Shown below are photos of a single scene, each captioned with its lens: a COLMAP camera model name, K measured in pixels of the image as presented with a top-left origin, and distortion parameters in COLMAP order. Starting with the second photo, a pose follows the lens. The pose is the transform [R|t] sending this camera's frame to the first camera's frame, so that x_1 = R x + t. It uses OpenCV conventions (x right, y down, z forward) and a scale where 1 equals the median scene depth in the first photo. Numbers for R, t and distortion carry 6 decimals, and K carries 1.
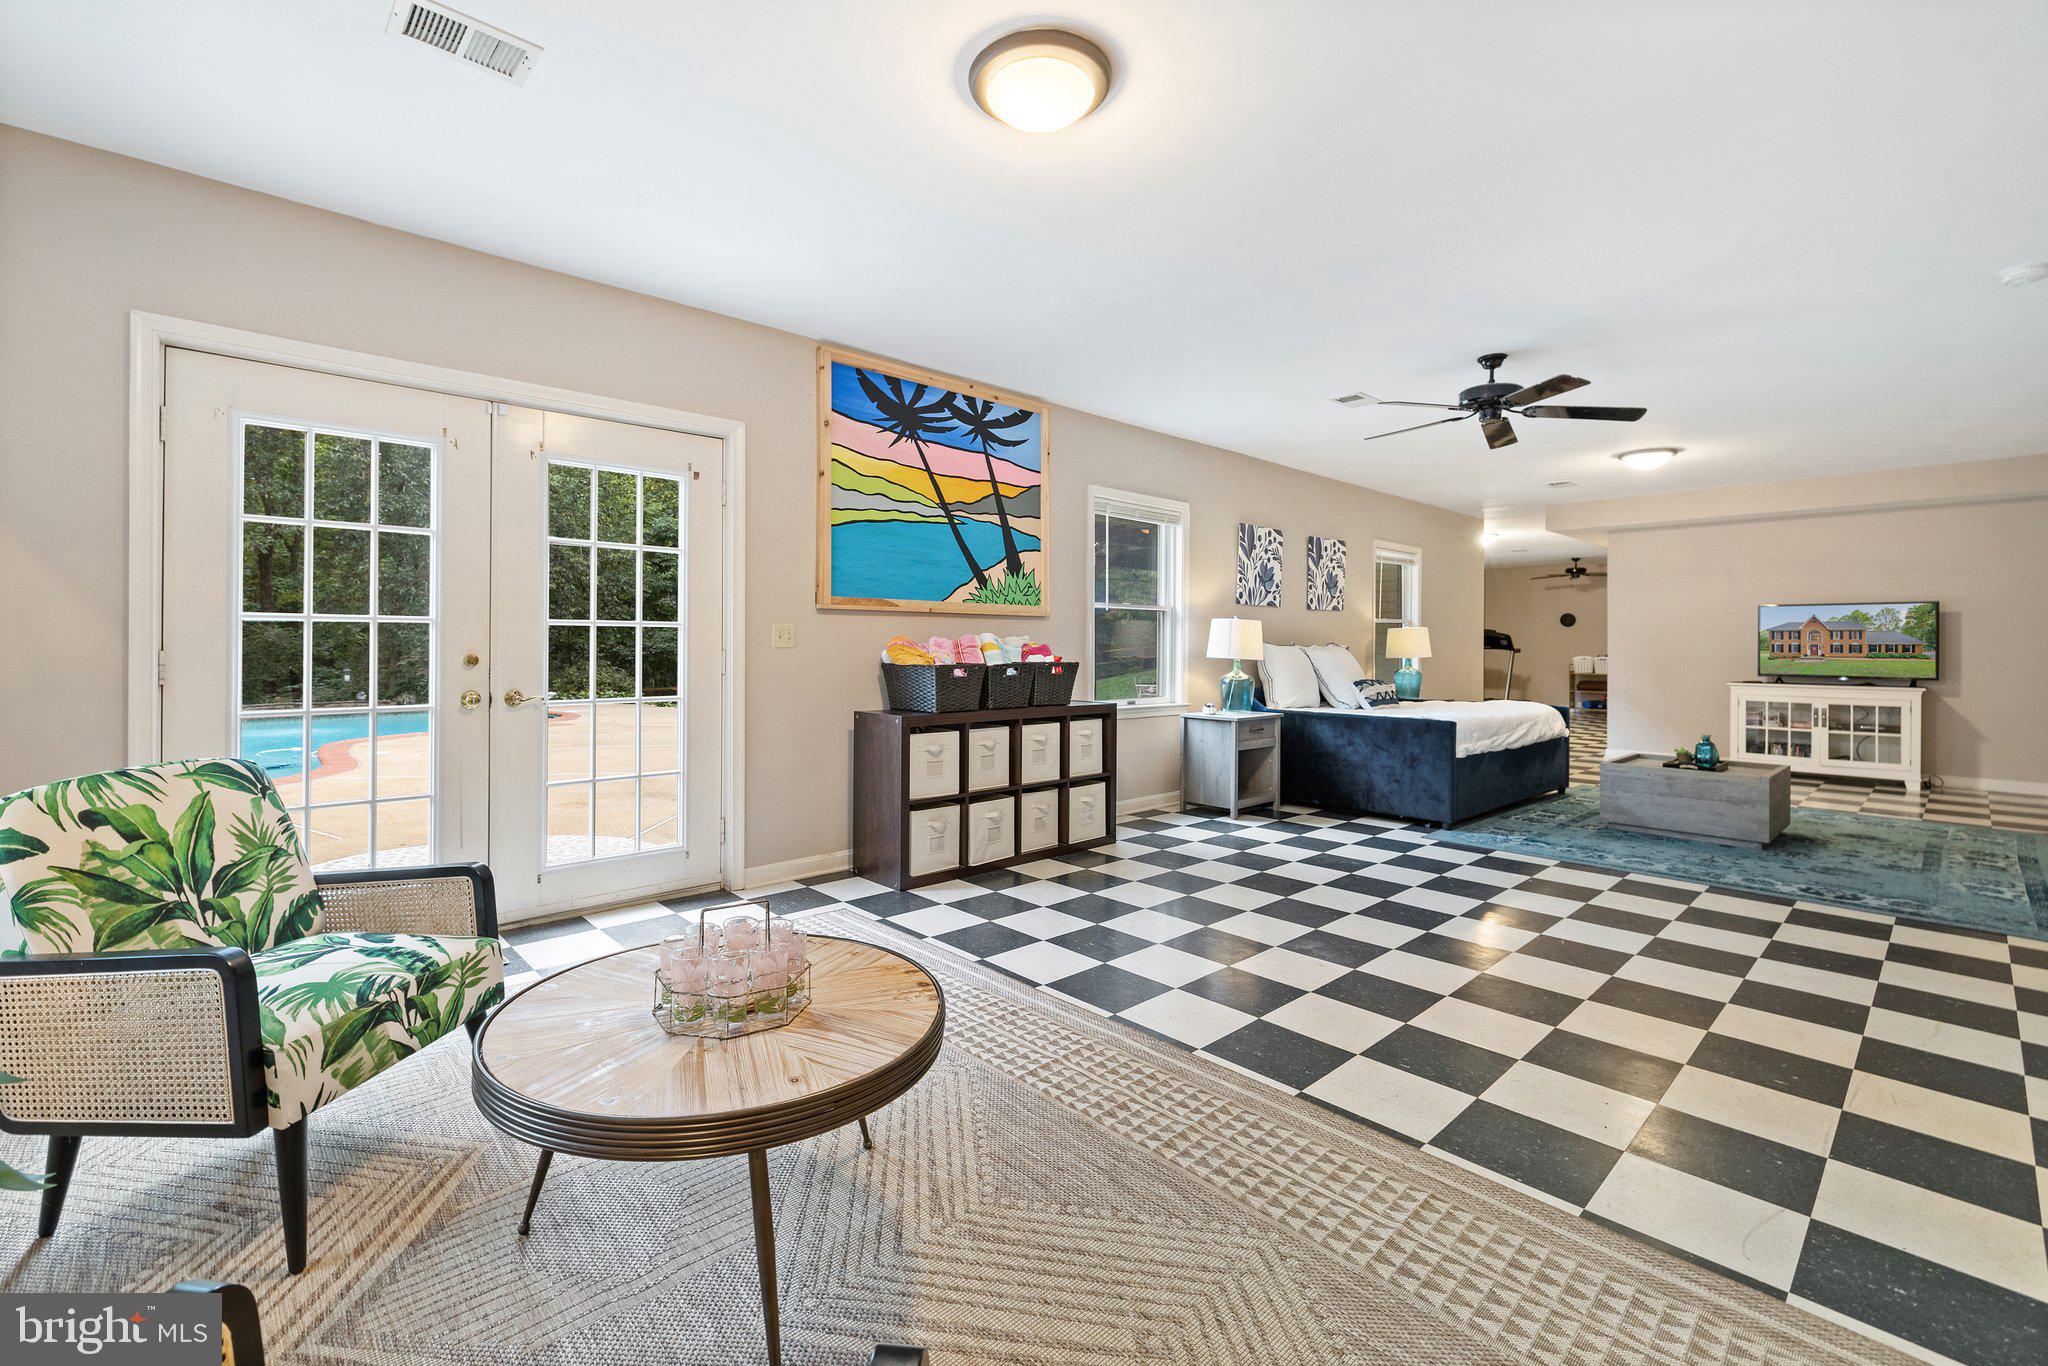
lens RADIAL K [[869.9, 0, 1013.2], [0, 869.9, 637.0], [0, 0, 1]] dist [-0.000753, -0.000352]
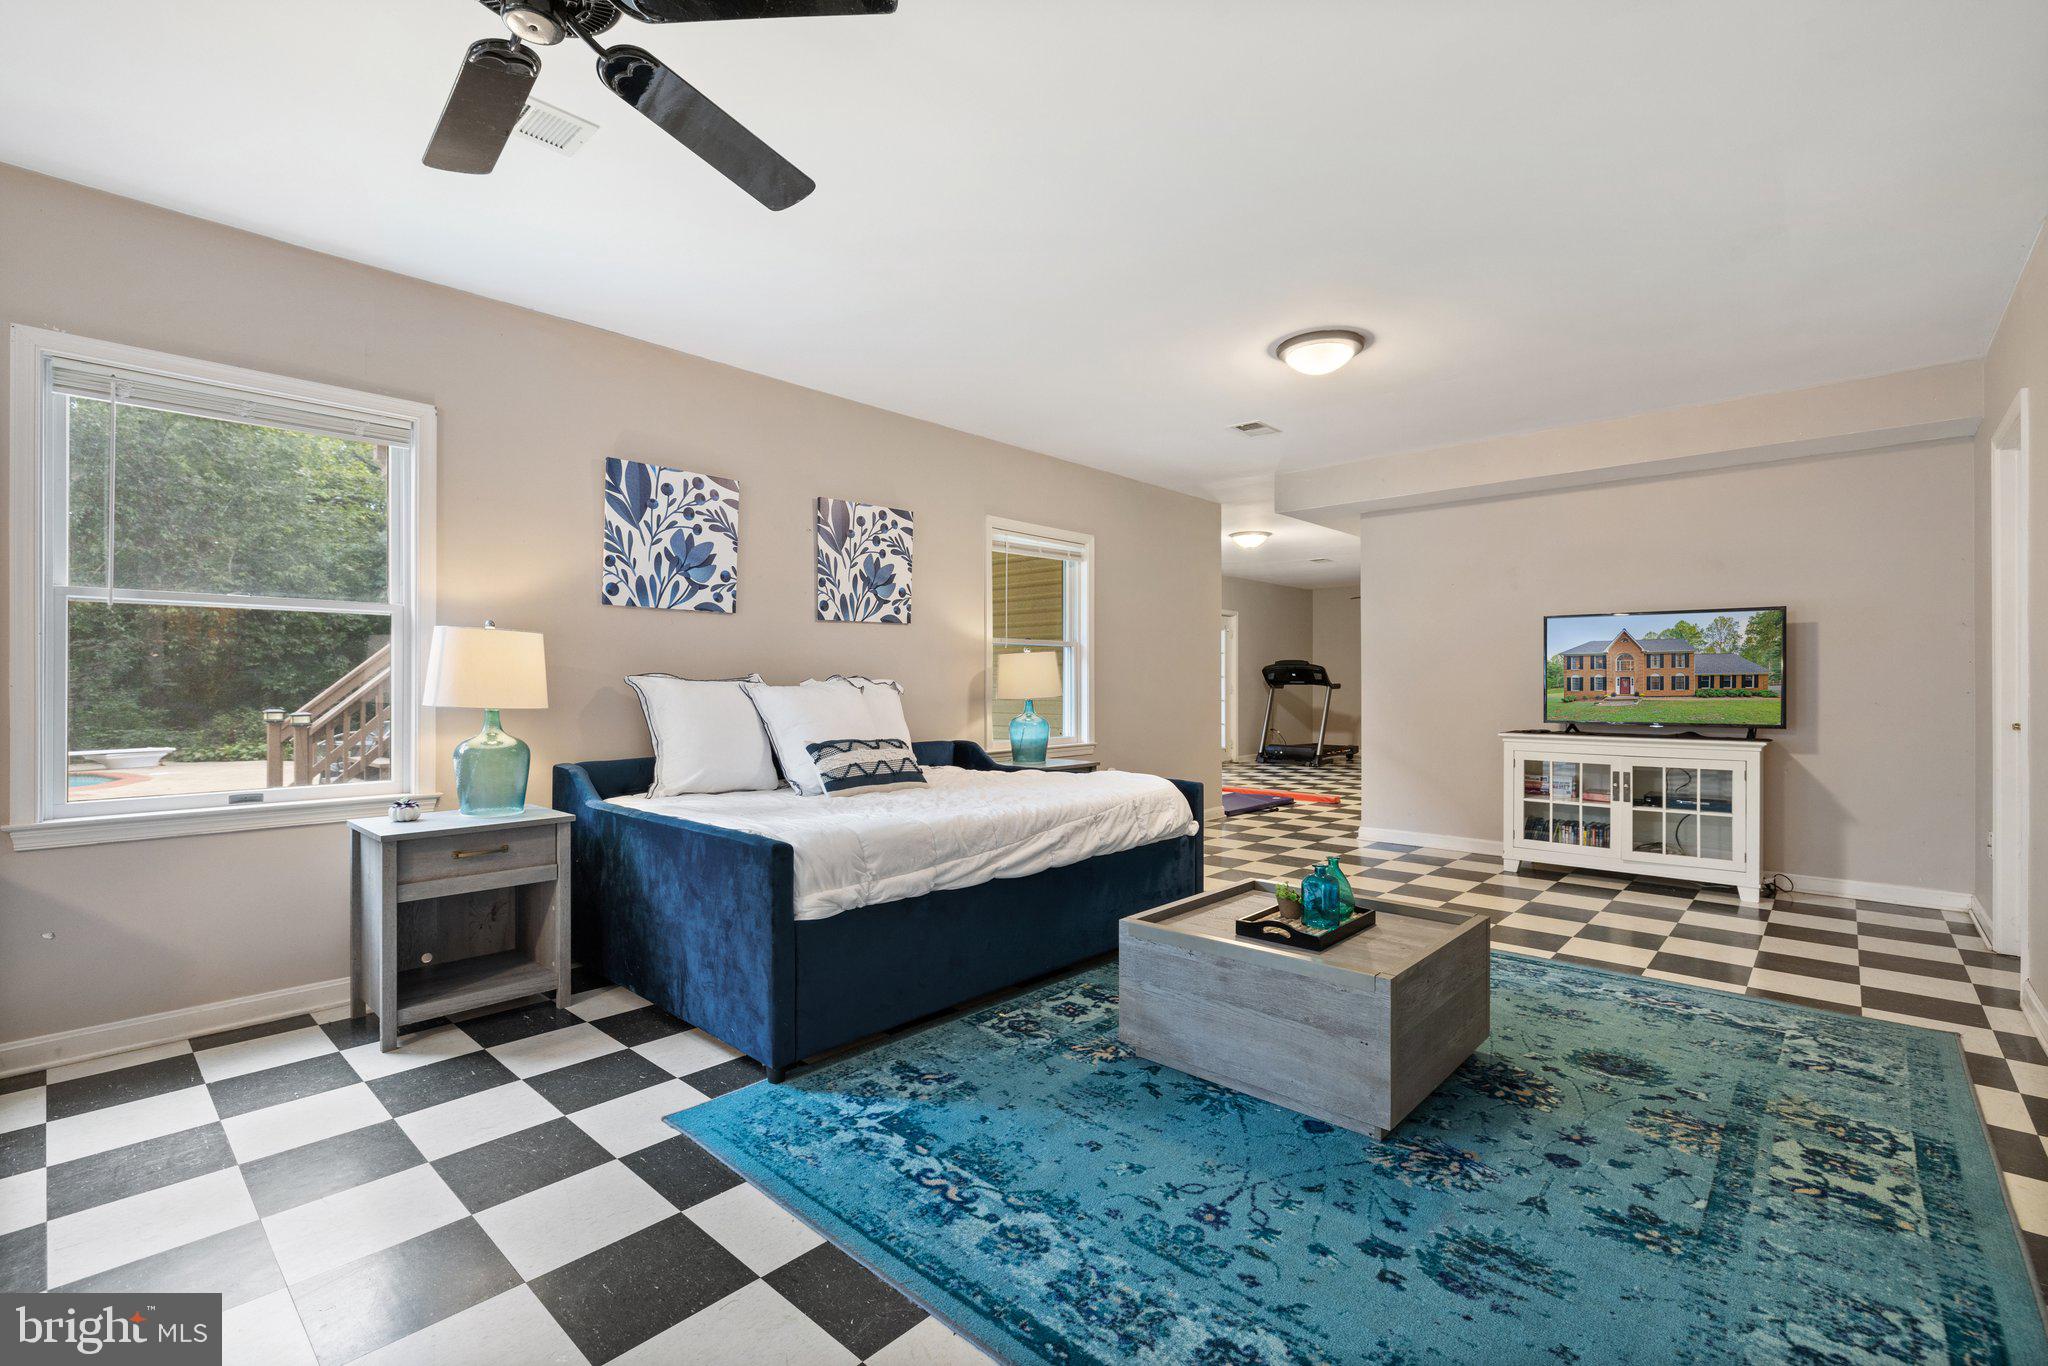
lens RADIAL K [[892.4, 0, 1011.8], [0, 892.4, 683.1], [0, 0, 1]] dist [-0.010803, 0.000779]
pose [[0.996695, -0.005953, 0.081013, 0.435585], [0.005219, 0.999943, 0.009277, 0.007076], [-0.081064, -0.008824, 0.996670, 0.389169]]
